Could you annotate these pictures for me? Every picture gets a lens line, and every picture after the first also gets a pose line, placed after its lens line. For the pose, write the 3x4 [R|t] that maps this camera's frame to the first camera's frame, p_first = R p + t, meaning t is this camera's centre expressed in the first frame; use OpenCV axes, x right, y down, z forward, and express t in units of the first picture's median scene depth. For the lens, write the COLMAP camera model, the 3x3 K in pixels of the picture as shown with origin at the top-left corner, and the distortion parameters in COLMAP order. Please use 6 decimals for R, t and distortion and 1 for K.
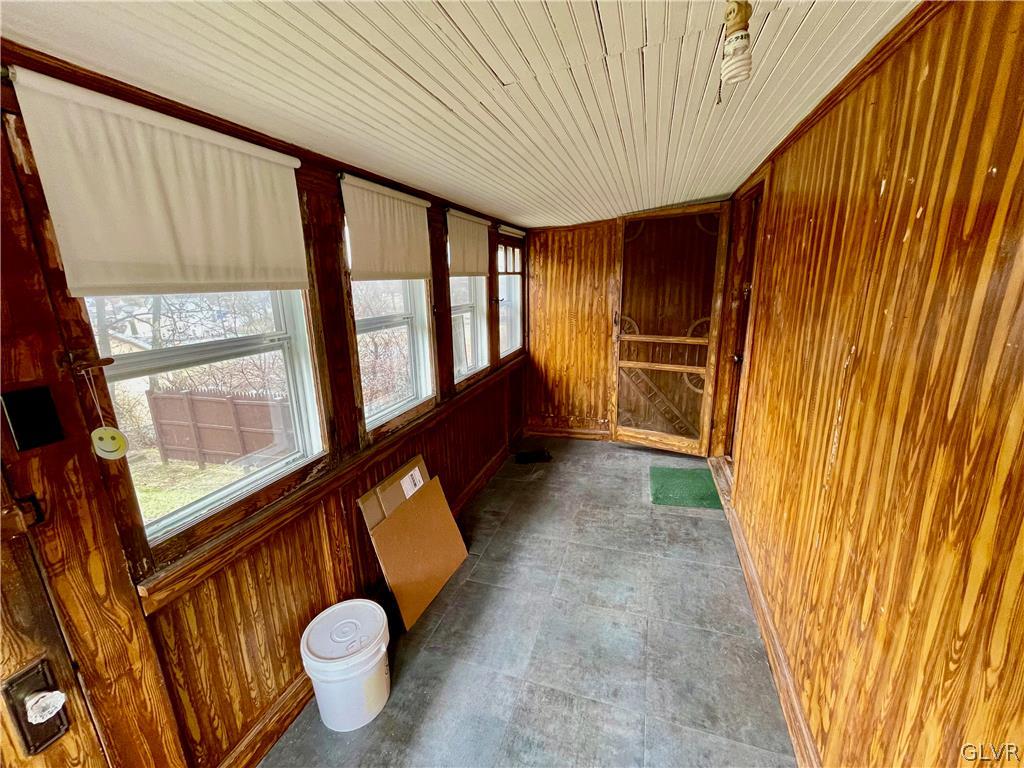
lens RADIAL K [[416.4, 0, 506.8], [0, 416.4, 384.5], [0, 0, 1]] dist [0.000355, 0.000286]
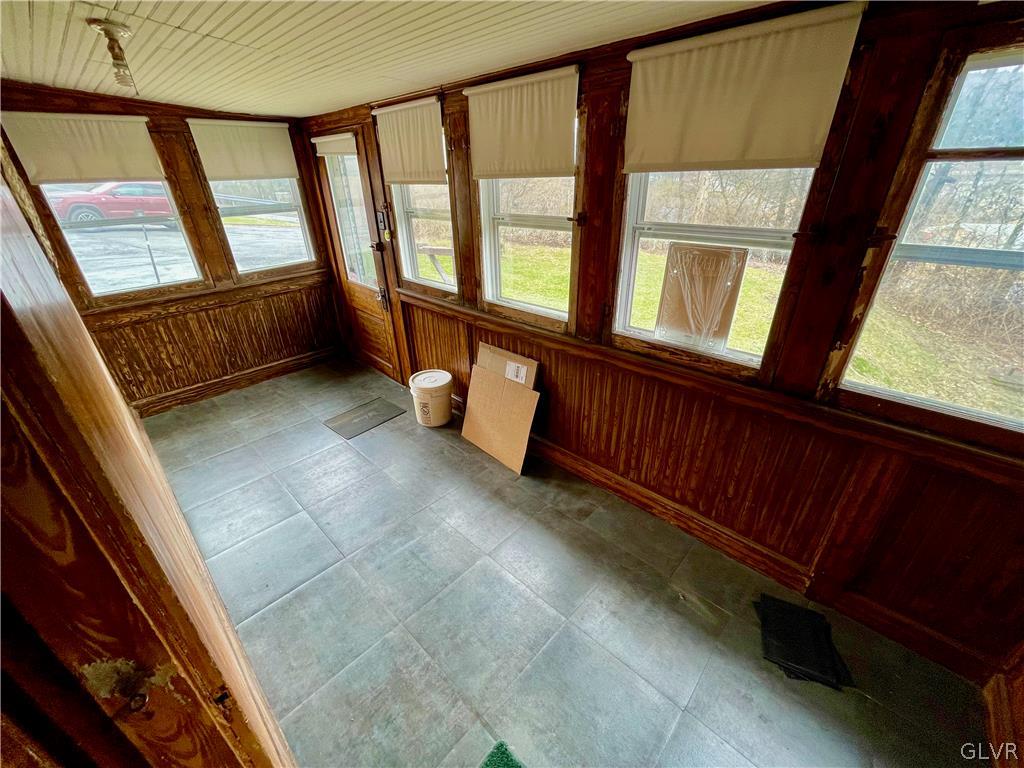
lens RADIAL K [[416.4, 0, 506.8], [0, 416.4, 384.5], [0, 0, 1]] dist [0.000355, 0.000286]
pose [[-0.419566, 0.438622, -0.794717, 0.794245], [-0.190724, 0.813363, 0.549605, -0.404502], [0.887462, 0.382167, -0.257604, 1.456957]]
